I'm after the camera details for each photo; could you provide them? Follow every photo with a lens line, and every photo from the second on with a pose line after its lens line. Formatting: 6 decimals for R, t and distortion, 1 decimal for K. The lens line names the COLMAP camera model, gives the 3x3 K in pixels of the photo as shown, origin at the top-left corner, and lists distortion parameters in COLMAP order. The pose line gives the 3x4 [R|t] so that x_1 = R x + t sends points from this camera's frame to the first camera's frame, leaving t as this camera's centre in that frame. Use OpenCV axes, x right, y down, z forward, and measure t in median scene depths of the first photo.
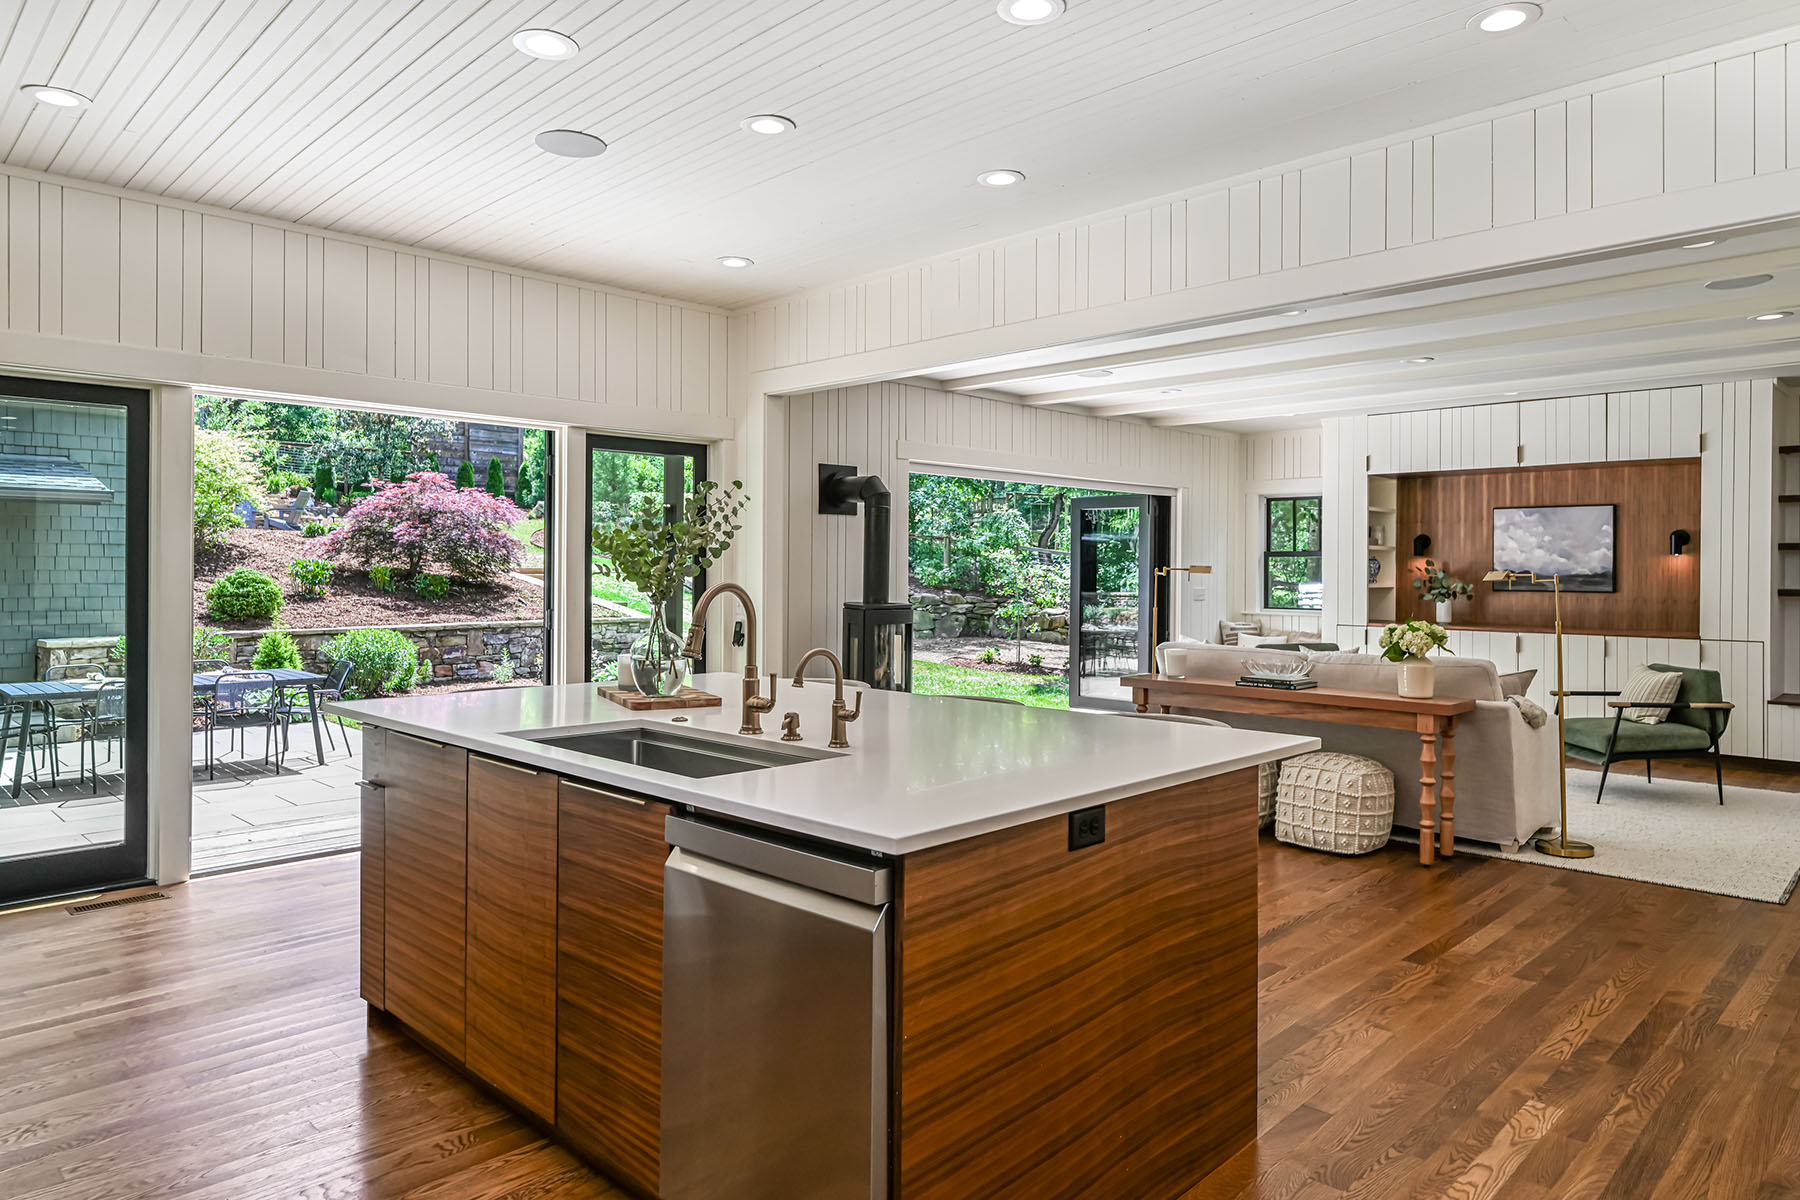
lens RADIAL K [[1110.7, 0, 900.6], [0, 1110.7, 586.4], [0, 0, 1]] dist [0.001095, 0.000346]
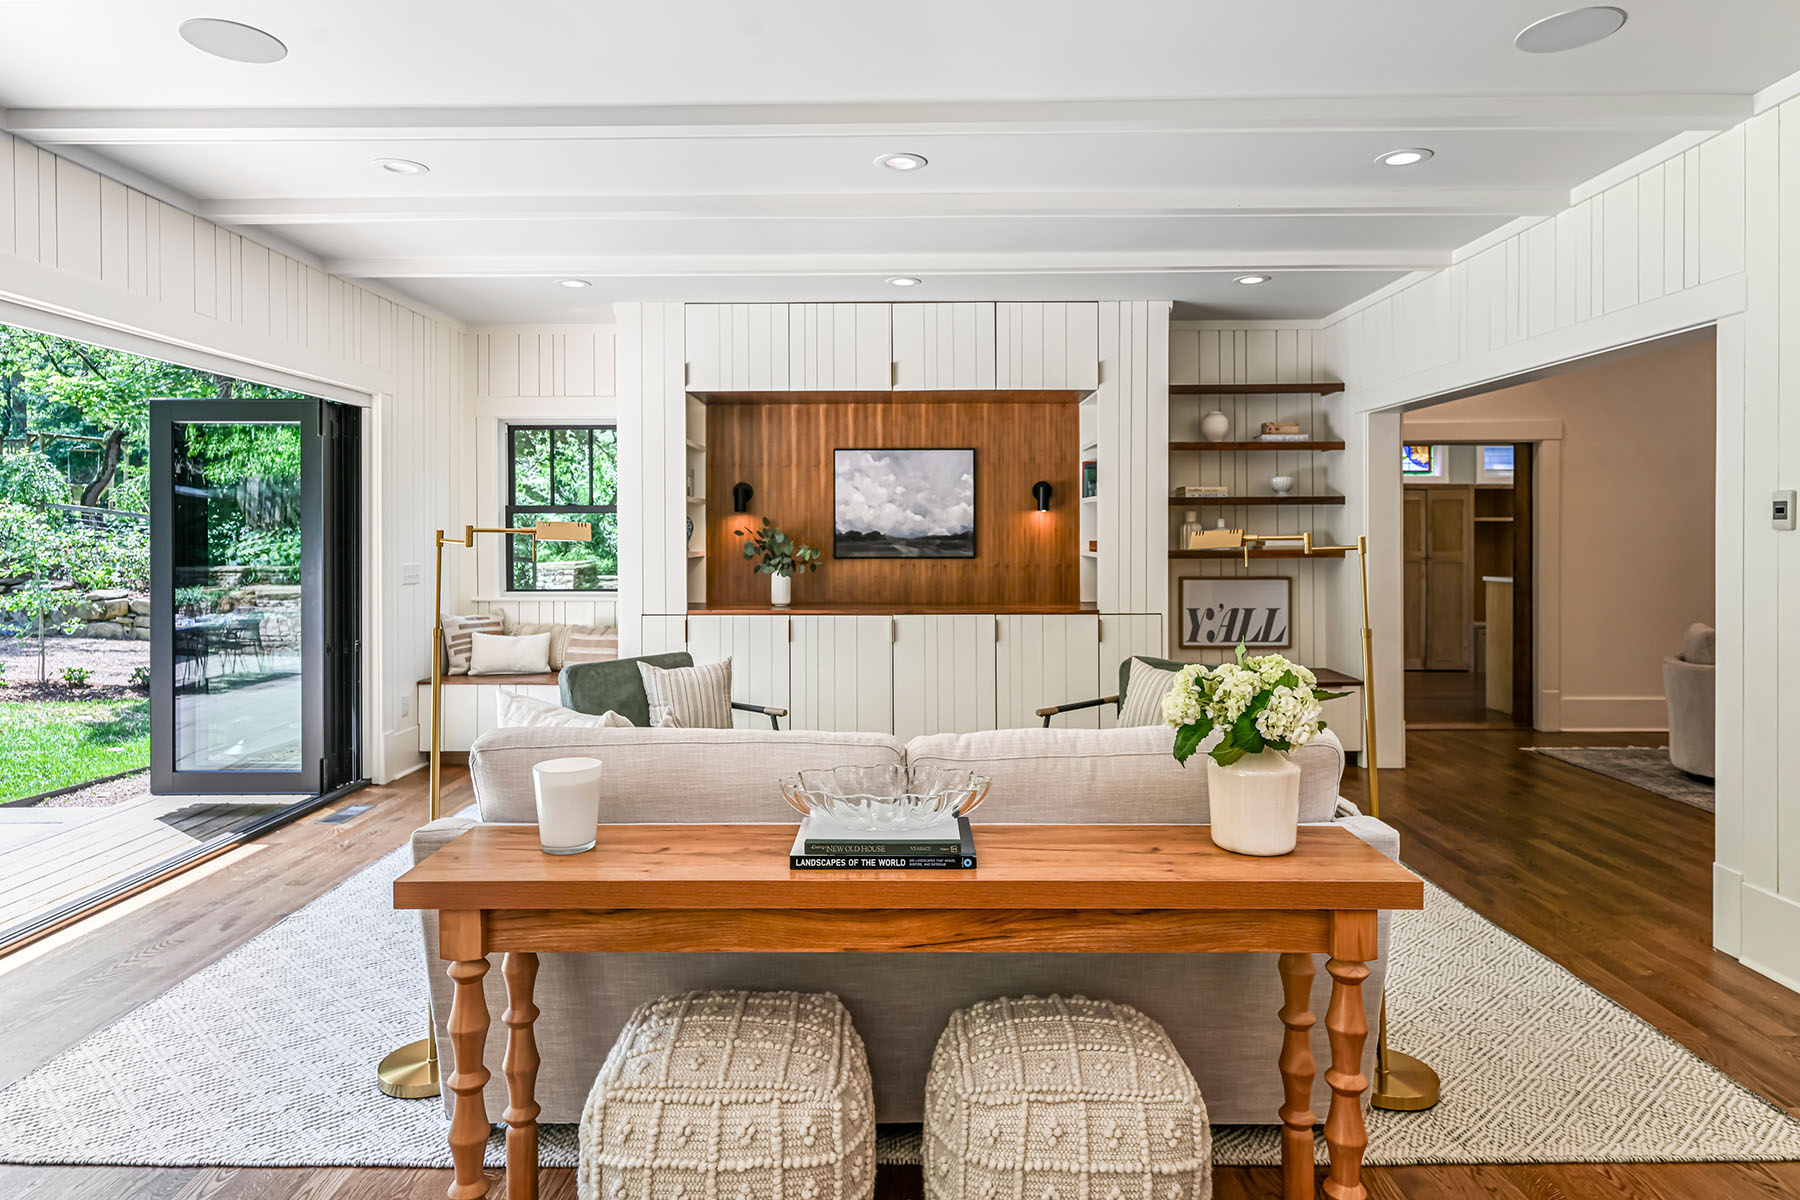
lens RADIAL K [[1048.2, 0, 888.8], [0, 1048.2, 539.7], [0, 0, 1]] dist [0.007930, 0.000850]
pose [[0.713747, -0.011149, 0.700314, 0.062057], [0.017363, 0.999848, -0.001779, -0.007001], [-0.700188, 0.013429, 0.713832, 0.467678]]
